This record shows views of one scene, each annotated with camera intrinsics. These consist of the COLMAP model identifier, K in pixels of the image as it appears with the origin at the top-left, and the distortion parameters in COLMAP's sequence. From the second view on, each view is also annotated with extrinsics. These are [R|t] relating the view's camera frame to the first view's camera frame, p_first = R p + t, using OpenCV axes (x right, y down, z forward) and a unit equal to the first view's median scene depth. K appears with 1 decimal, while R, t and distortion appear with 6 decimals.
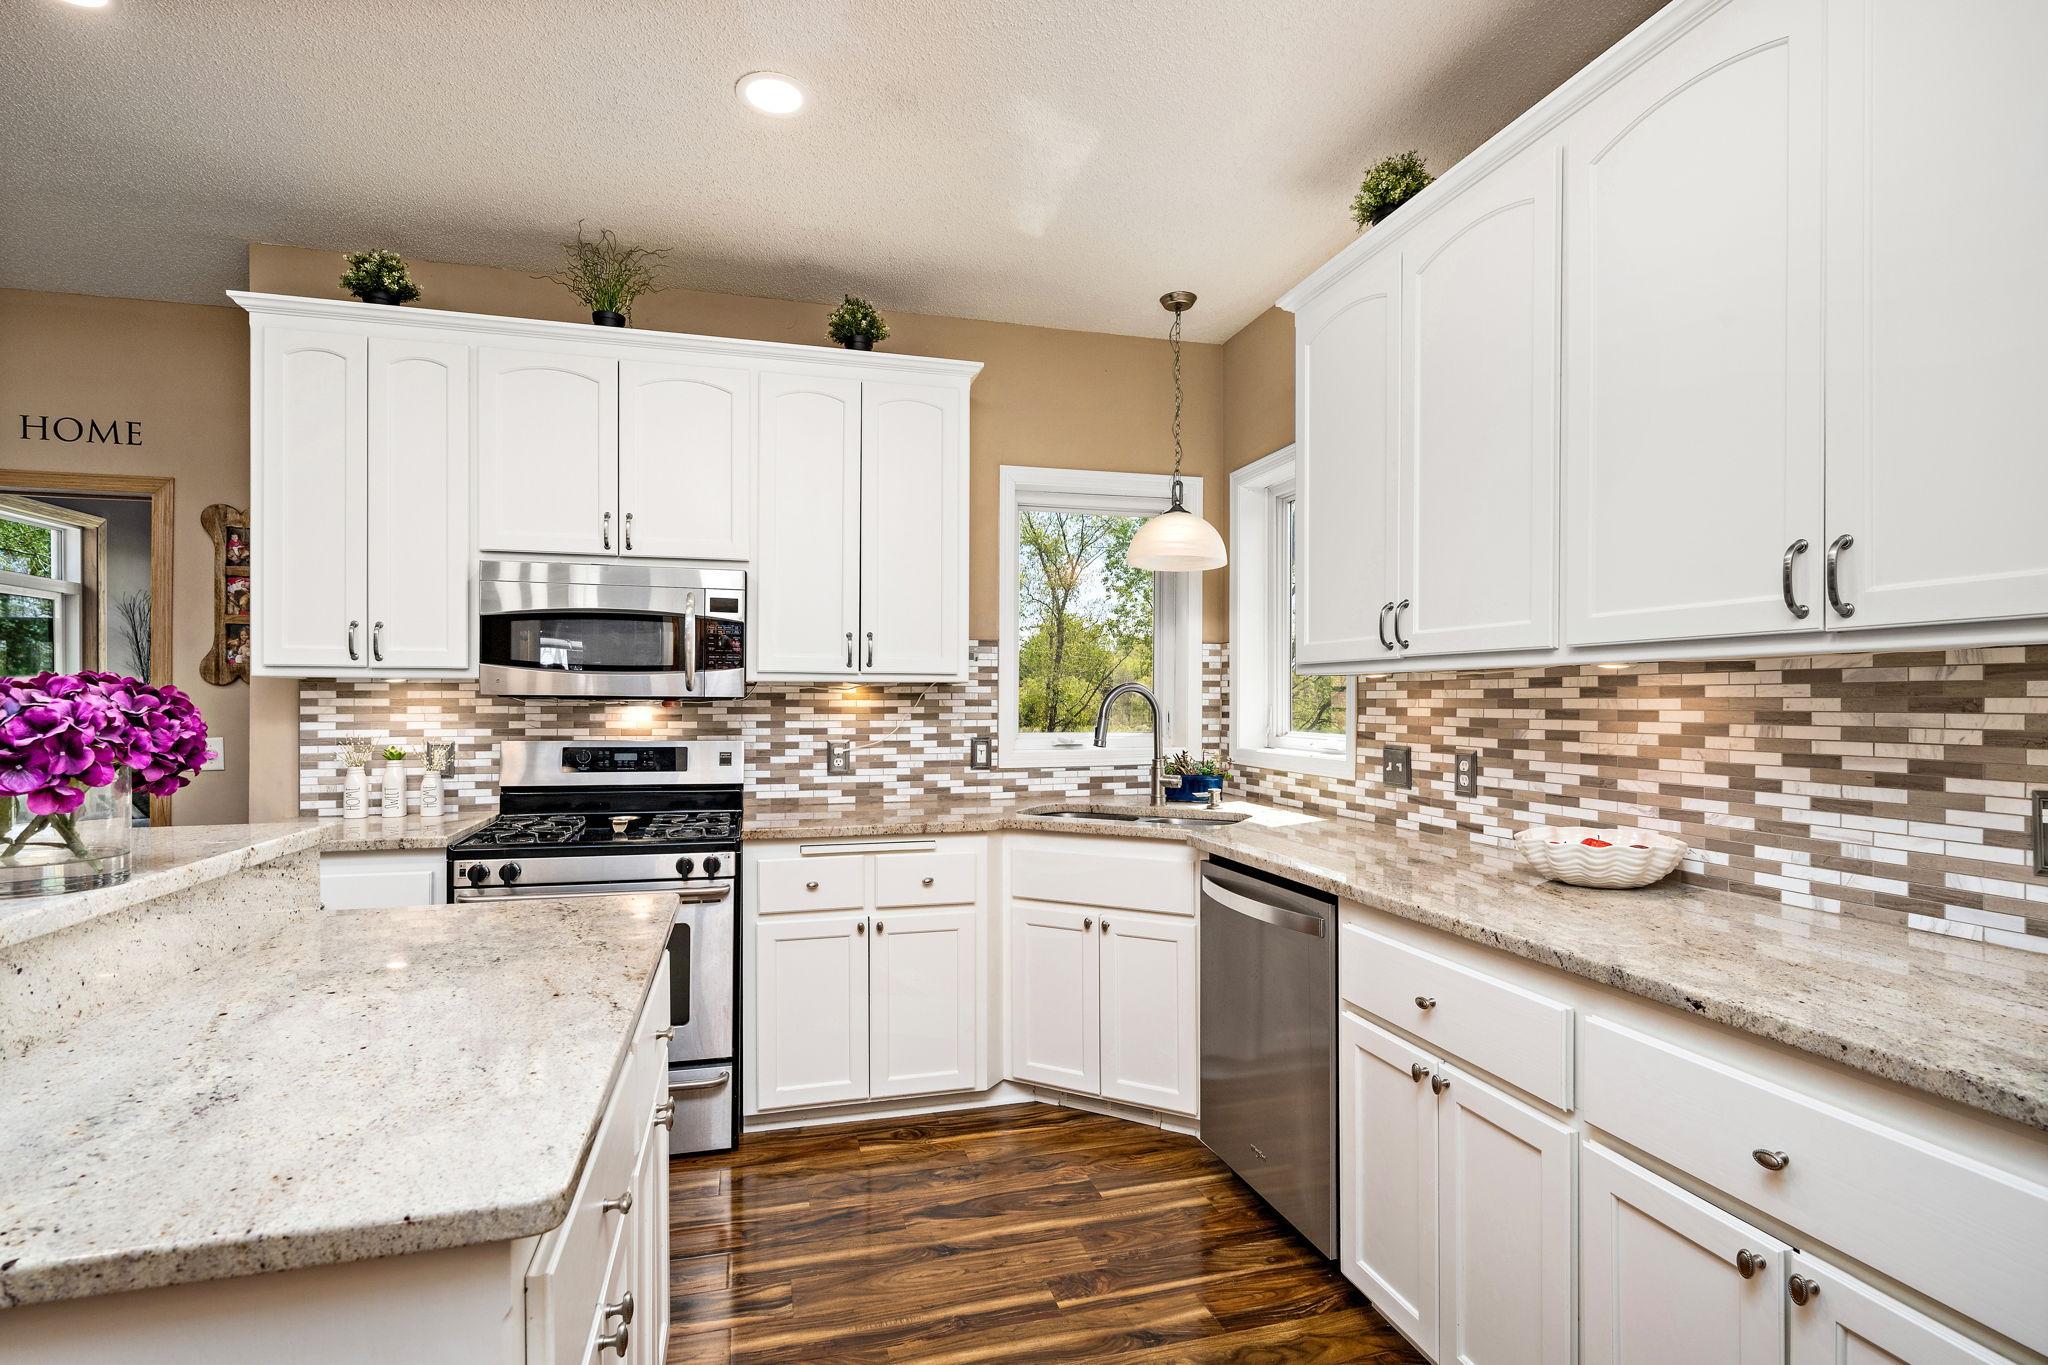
lens RADIAL K [[972.3, 0, 1026.2], [0, 972.3, 692.5], [0, 0, 1]] dist [0.003106, 0.000295]
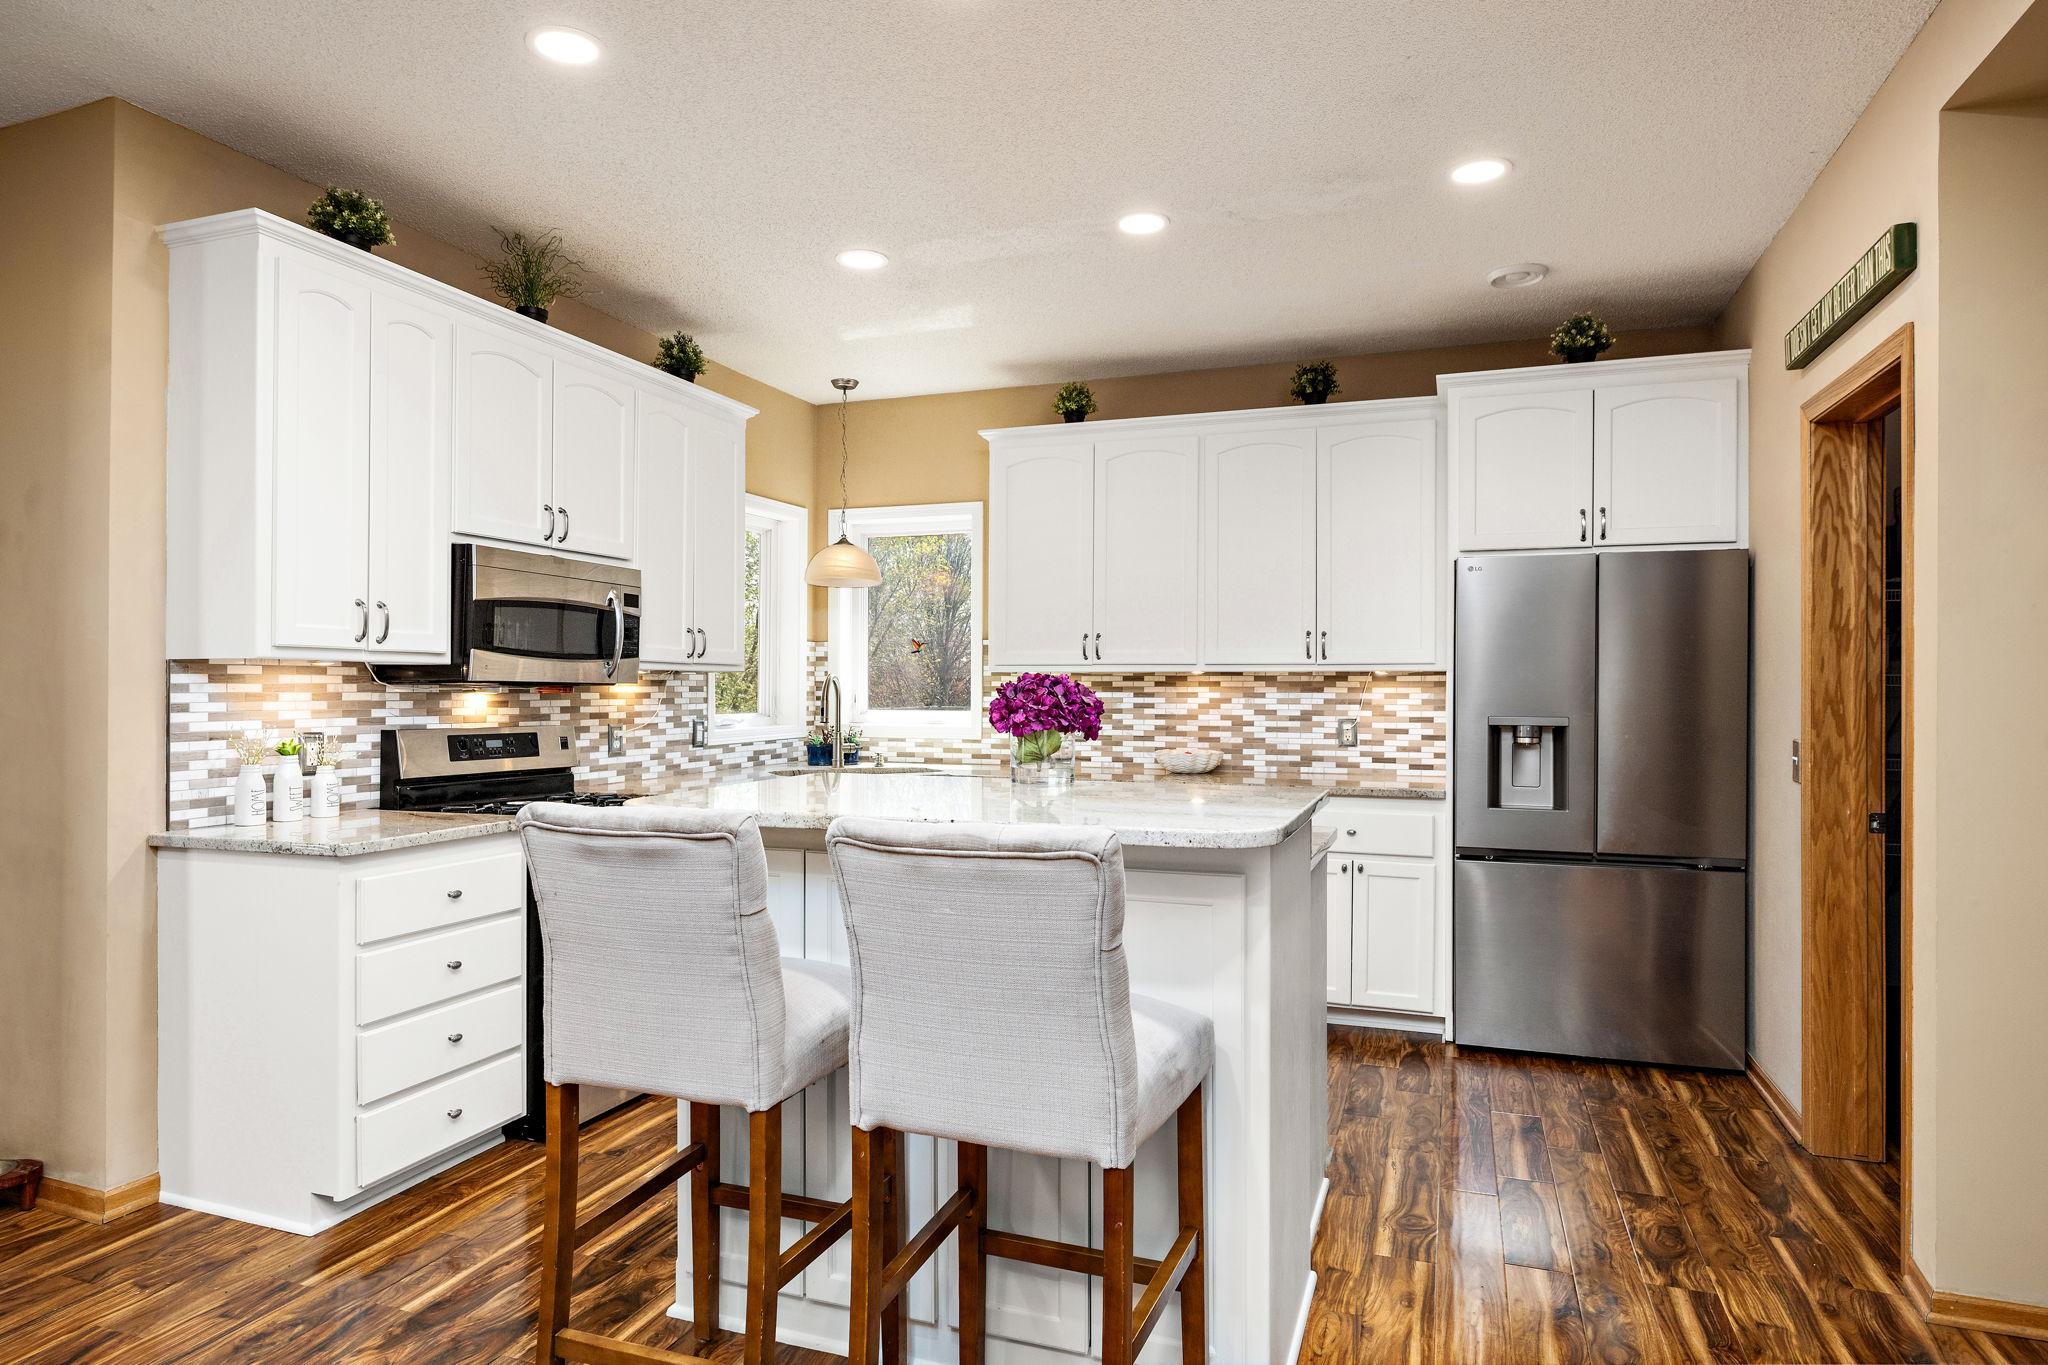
lens RADIAL K [[1170.0, 0, 1024.0], [0, 1170.0, 682.5], [0, 0, 1]] dist [-0.000112, -0.000103]
pose [[0.580626, 0.004630, 0.814158, -1.117470], [-0.009090, 0.999958, 0.000796, -0.001733], [-0.814120, -0.007863, 0.580644, -0.130999]]
